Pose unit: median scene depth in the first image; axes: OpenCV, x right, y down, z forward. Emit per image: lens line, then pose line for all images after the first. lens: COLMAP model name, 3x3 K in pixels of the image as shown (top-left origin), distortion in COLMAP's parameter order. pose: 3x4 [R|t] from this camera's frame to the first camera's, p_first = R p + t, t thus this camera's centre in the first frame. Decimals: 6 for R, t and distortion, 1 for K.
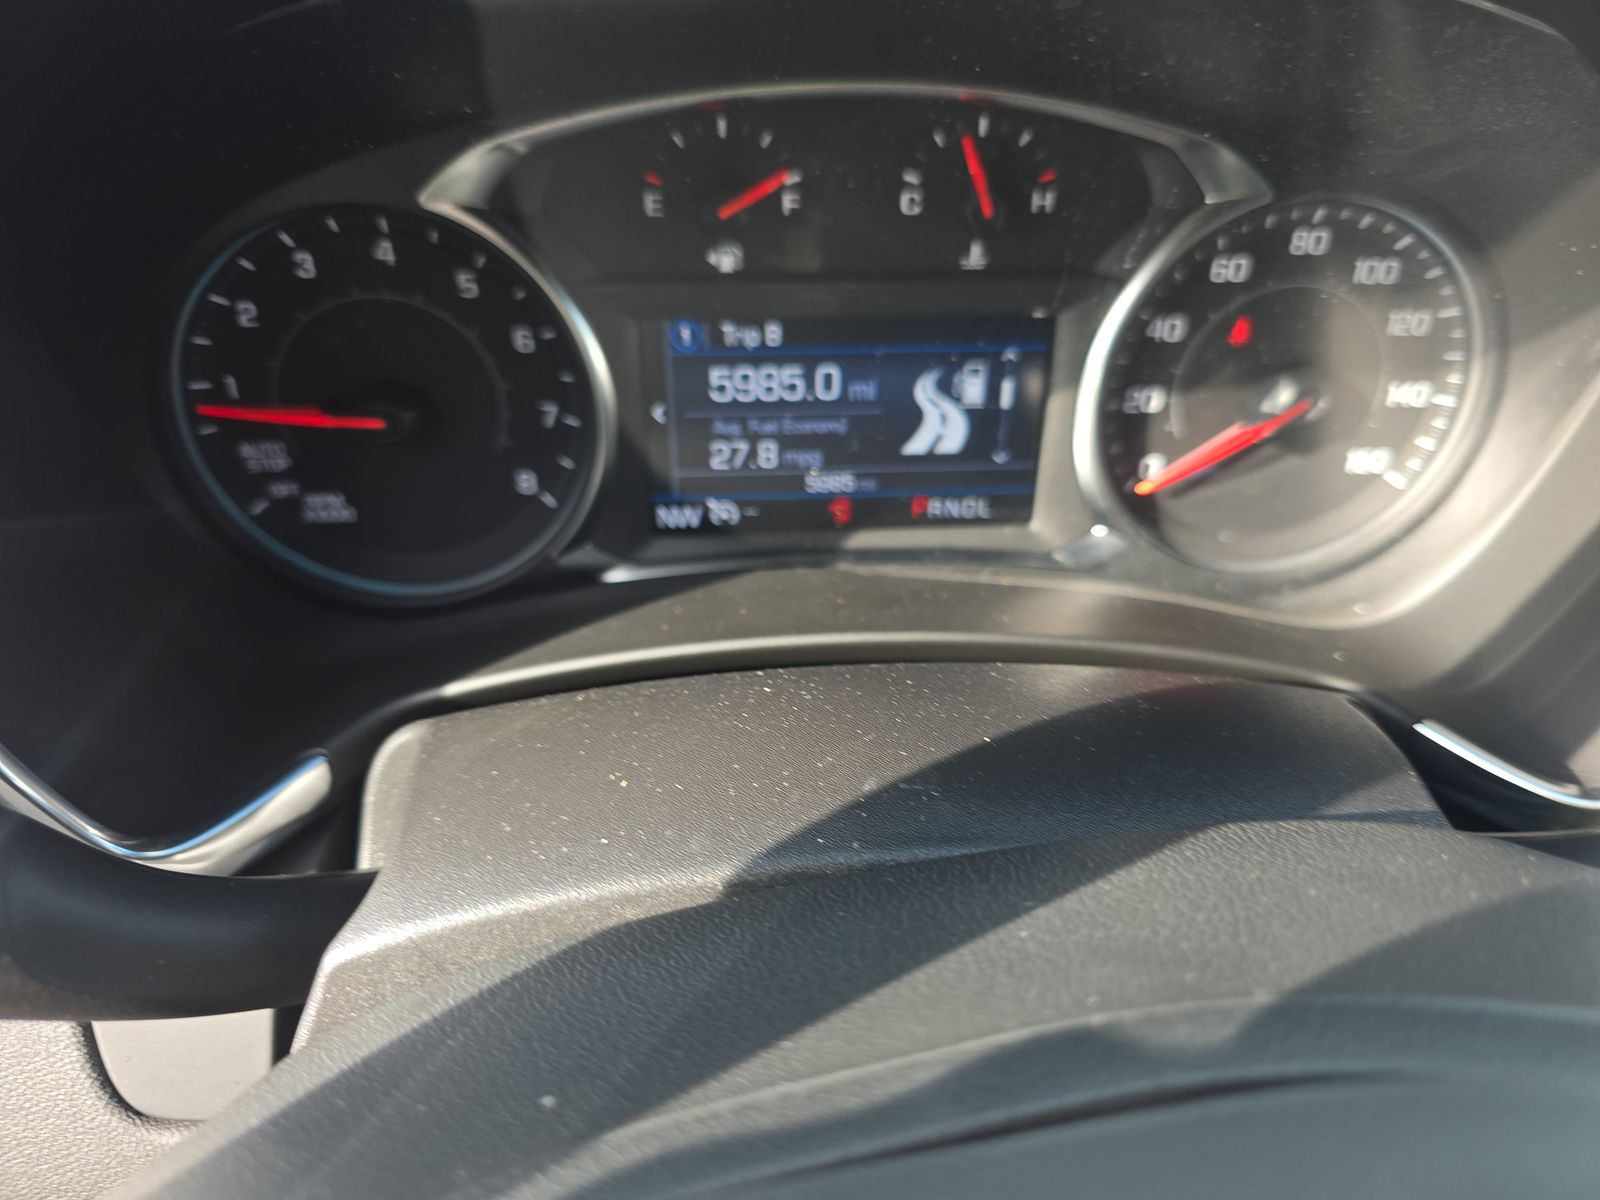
lens RADIAL K [[1063.8, 0, 800.0], [0, 1063.8, 600.0], [0, 0, 1]] dist [-0.007944, -0.003253]
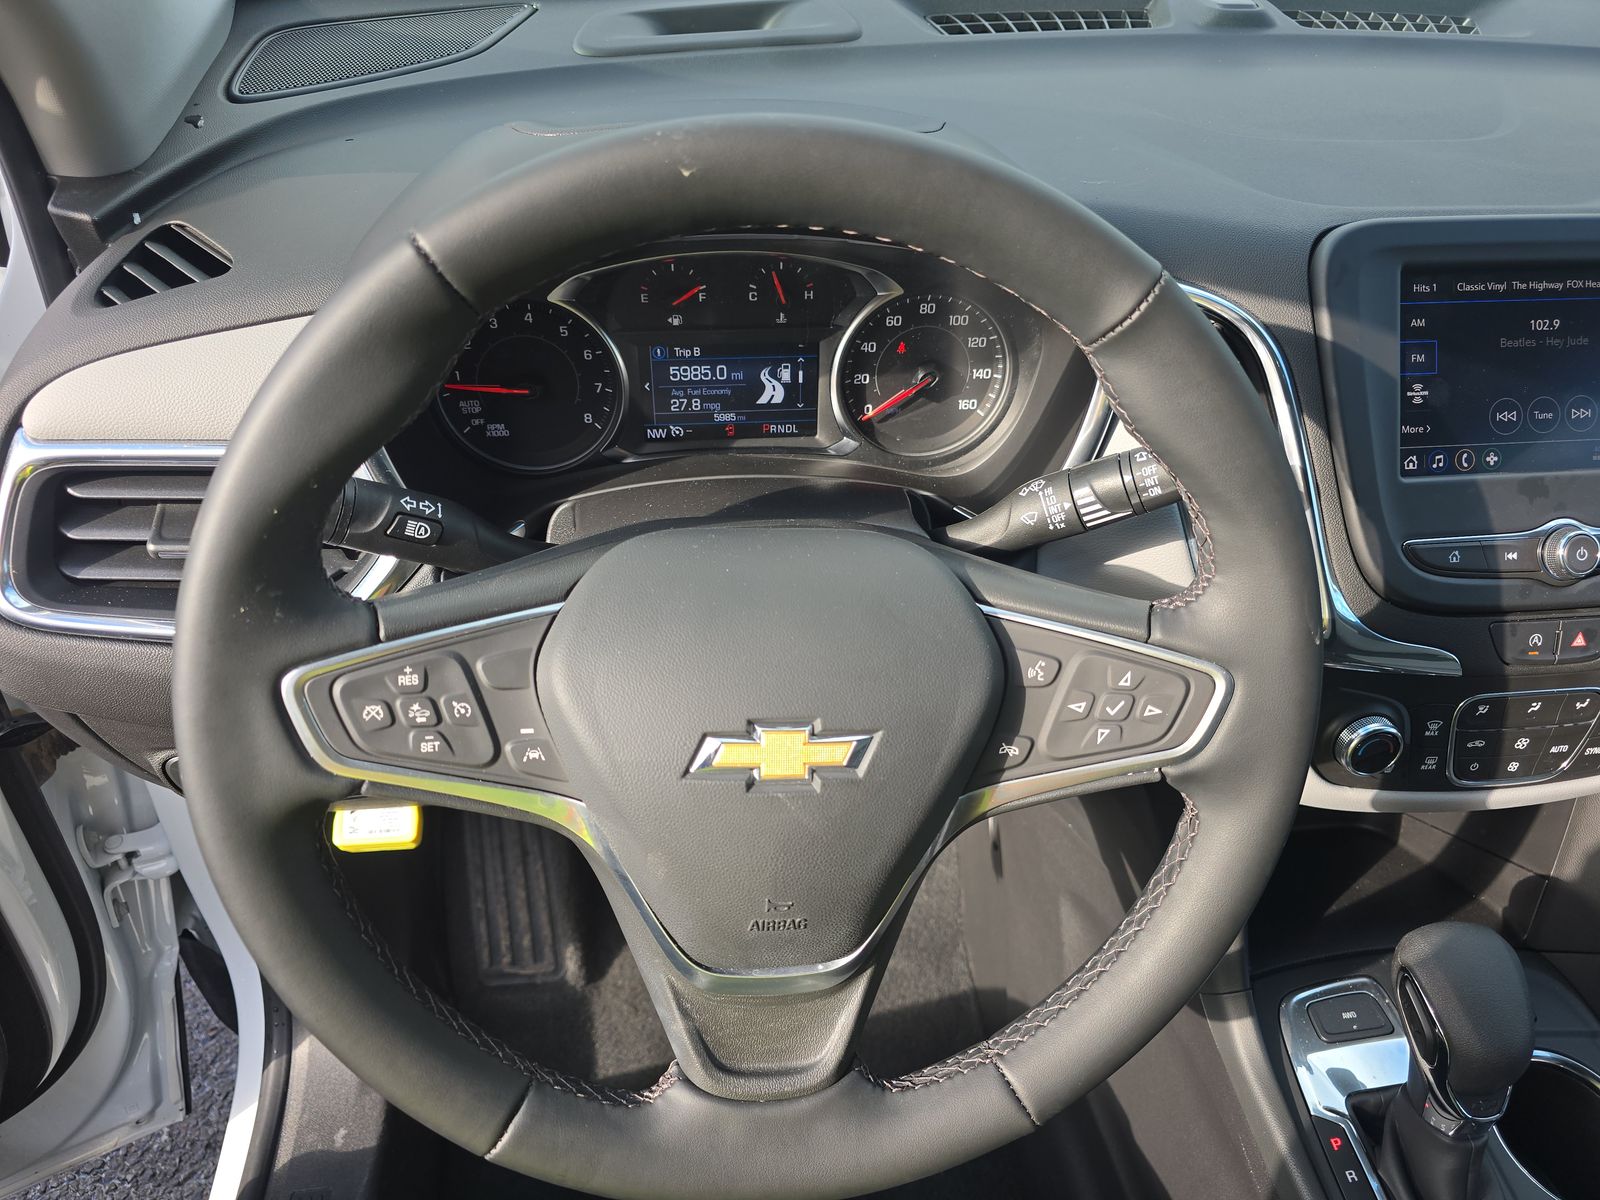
lens RADIAL K [[1066.0, 0, 800.0], [0, 1066.0, 600.0], [0, 0, 1]] dist [0.069433, -0.060060]
pose [[0.998698, -0.019541, 0.047130, 0.075893], [0.017809, 0.999160, 0.036908, 0.200052], [-0.047811, -0.036020, 0.998207, -1.305741]]
